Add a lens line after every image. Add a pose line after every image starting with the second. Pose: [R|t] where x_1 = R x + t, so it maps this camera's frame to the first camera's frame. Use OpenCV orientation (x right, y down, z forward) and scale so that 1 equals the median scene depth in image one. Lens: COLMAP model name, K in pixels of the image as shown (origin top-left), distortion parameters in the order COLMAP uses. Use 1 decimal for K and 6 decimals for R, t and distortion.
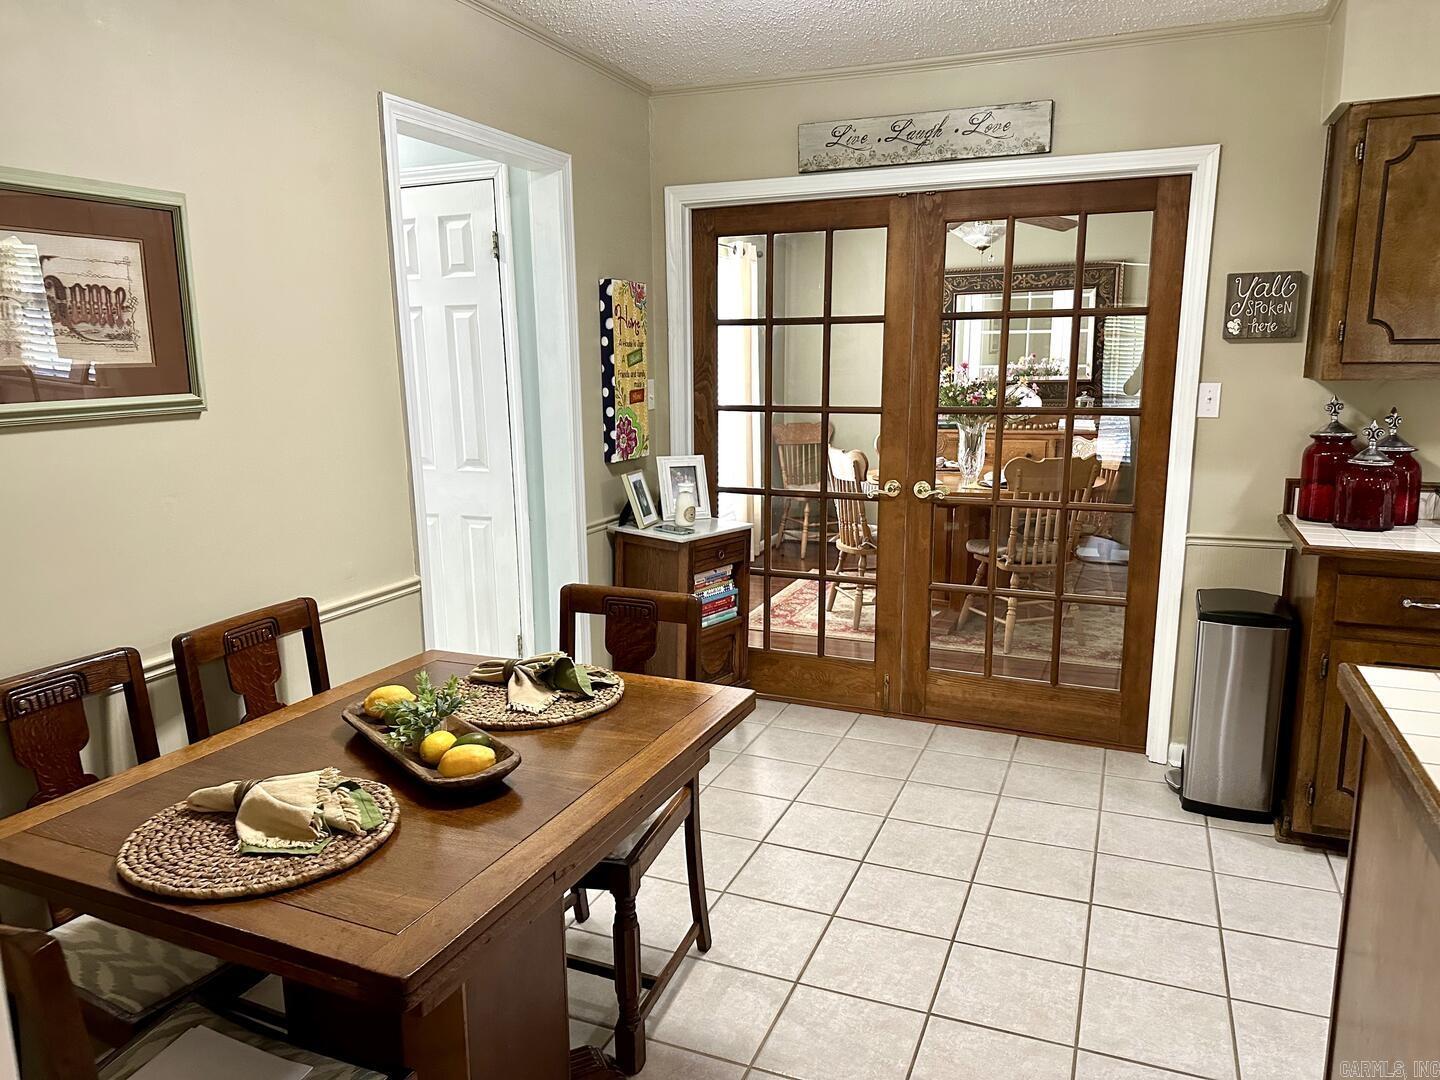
lens RADIAL K [[1002.5, 0, 720.0], [0, 1002.5, 540.0], [0, 0, 1]] dist [0.105862, 0.000122]
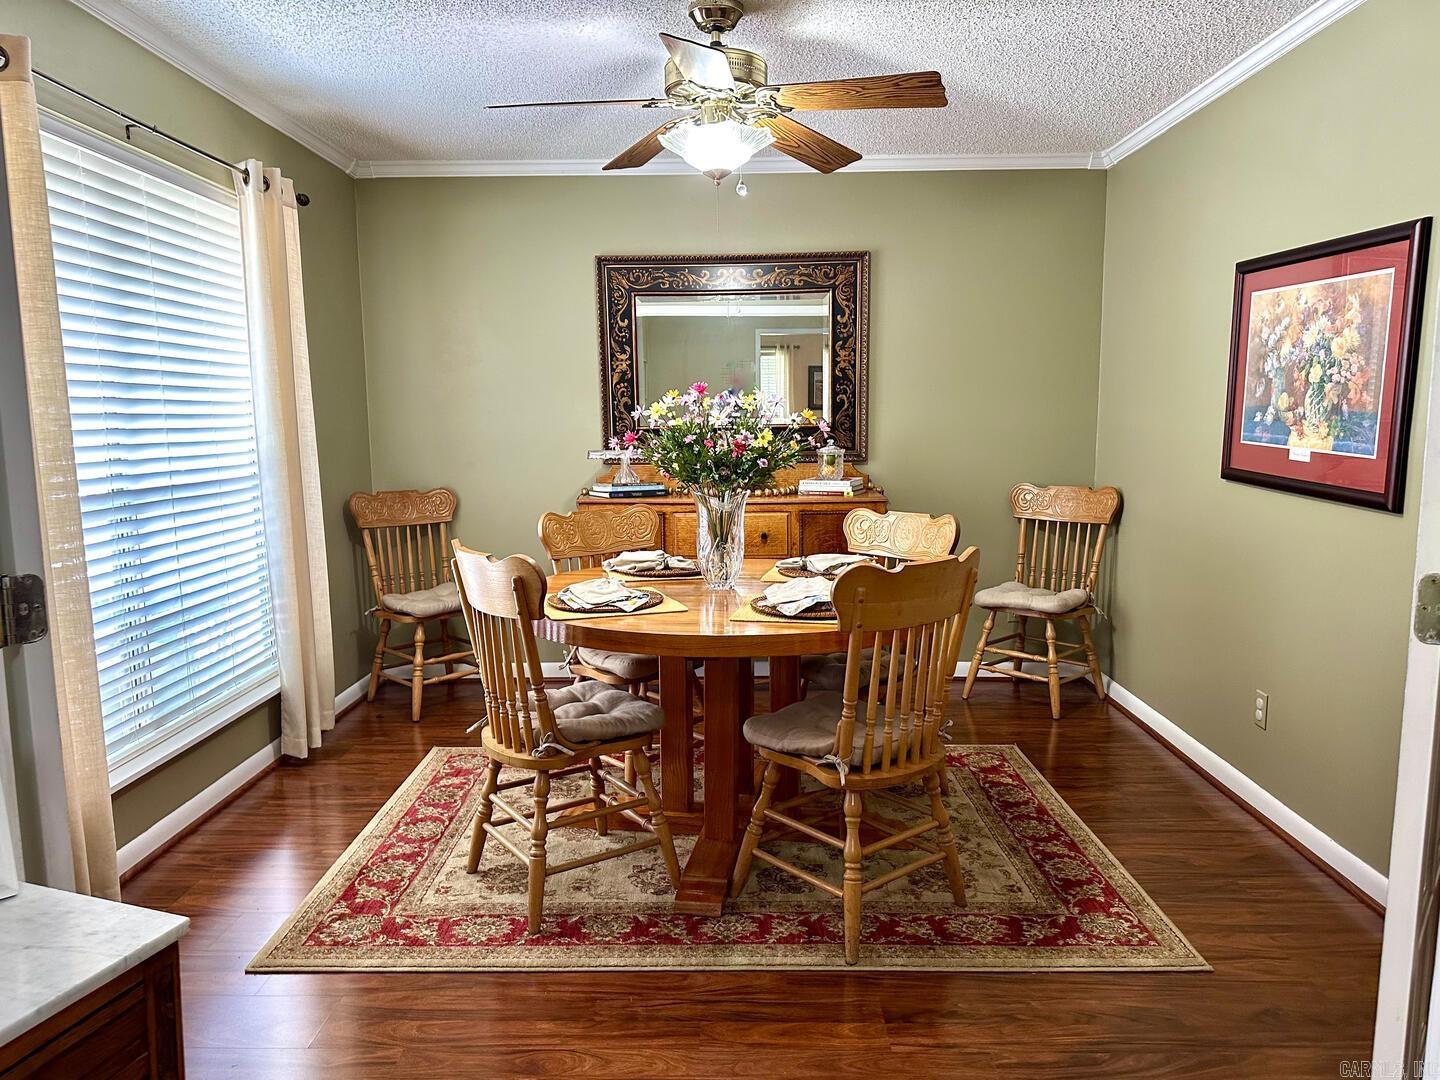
lens RADIAL K [[1002.5, 0, 720.0], [0, 1002.5, 540.0], [0, 0, 1]] dist [0.105862, 0.000122]
pose [[0.929472, -0.048894, 0.365637, 0.043879], [0.069624, 0.996615, -0.043718, -0.061125], [-0.362262, 0.066091, 0.929730, 0.458137]]
